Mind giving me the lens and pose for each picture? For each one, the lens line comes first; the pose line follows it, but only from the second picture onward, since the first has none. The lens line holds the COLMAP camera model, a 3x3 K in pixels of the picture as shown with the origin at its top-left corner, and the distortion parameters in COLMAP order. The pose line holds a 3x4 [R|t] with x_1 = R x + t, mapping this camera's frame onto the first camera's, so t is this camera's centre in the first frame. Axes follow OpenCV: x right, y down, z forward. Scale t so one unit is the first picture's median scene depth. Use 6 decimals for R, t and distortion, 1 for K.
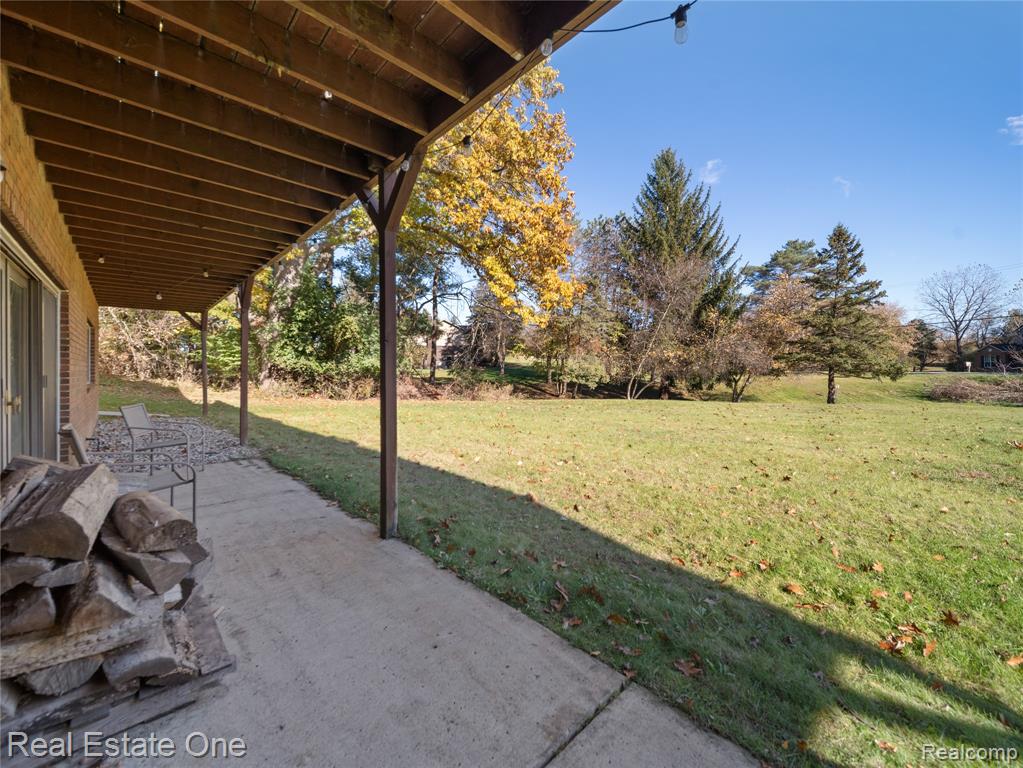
lens RADIAL K [[408.2, 0, 515.4], [0, 408.2, 365.3], [0, 0, 1]] dist [0.003805, 0.000568]
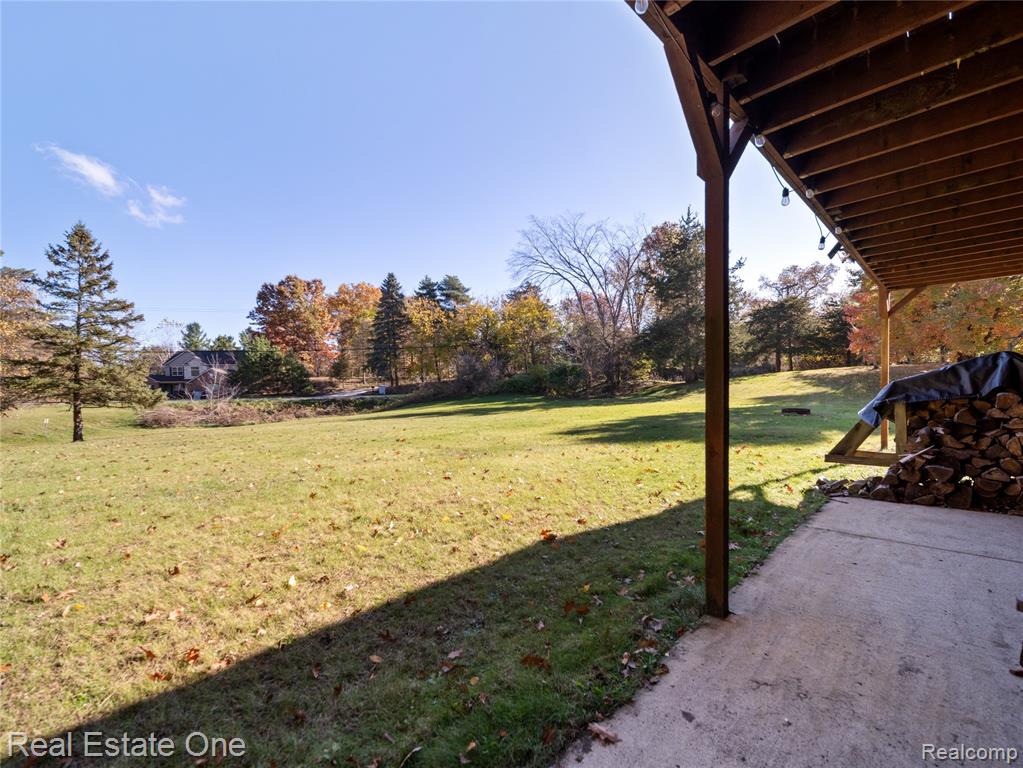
lens RADIAL K [[438.8, 0, 512.9], [0, 438.8, 399.8], [0, 0, 1]] dist [-0.001736, -0.000598]
pose [[-0.012643, -0.022175, 0.999674, -0.121135], [0.012004, 0.999679, 0.022327, 0.003319], [-0.999848, 0.012283, -0.012373, 0.155574]]
